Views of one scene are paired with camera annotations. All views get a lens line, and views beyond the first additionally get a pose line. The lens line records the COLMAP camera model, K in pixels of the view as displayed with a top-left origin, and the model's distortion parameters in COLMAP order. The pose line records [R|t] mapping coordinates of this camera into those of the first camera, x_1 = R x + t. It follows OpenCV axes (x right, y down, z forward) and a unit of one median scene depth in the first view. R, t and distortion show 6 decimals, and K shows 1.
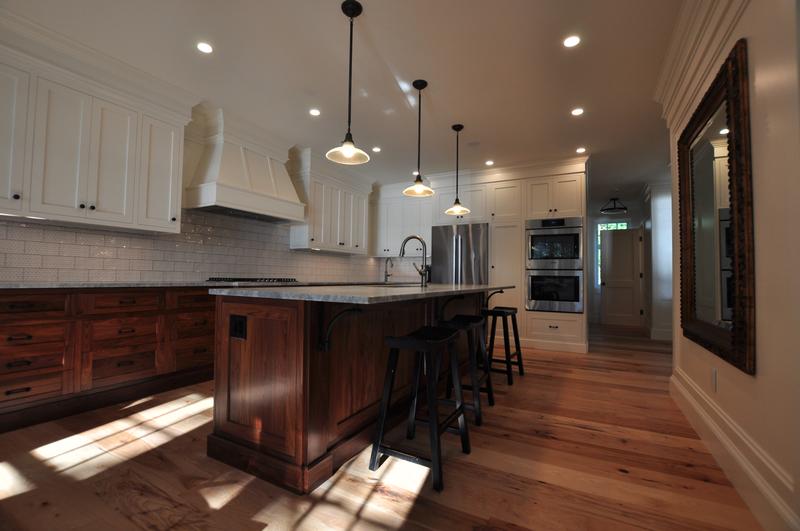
lens RADIAL K [[347.4, 0, 397.3], [0, 347.4, 265.5], [0, 0, 1]] dist [-0.020066, 0.000207]
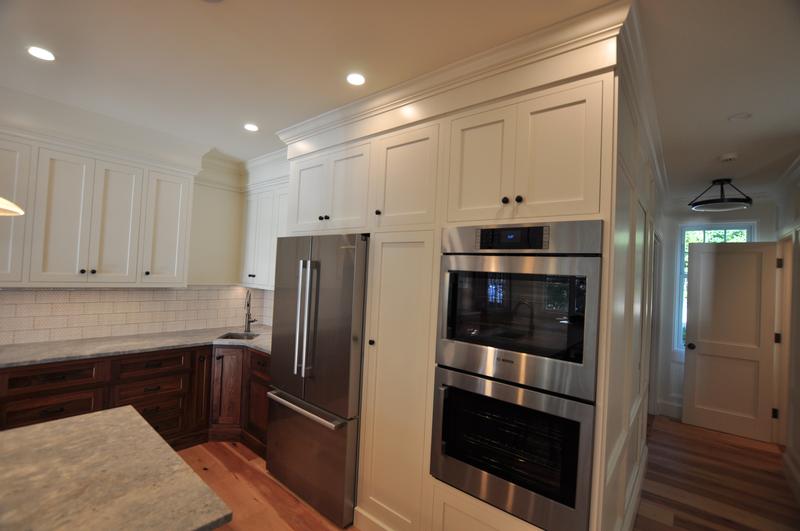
lens RADIAL K [[347.4, 0, 400.3], [0, 347.4, 265.7], [0, 0, 1]] dist [-0.020066, 0.000207]
pose [[0.982712, 0.030768, -0.182567, 0.372057], [-0.029277, 0.999512, 0.010859, -0.088867], [0.182812, -0.005327, 0.983133, 0.598402]]
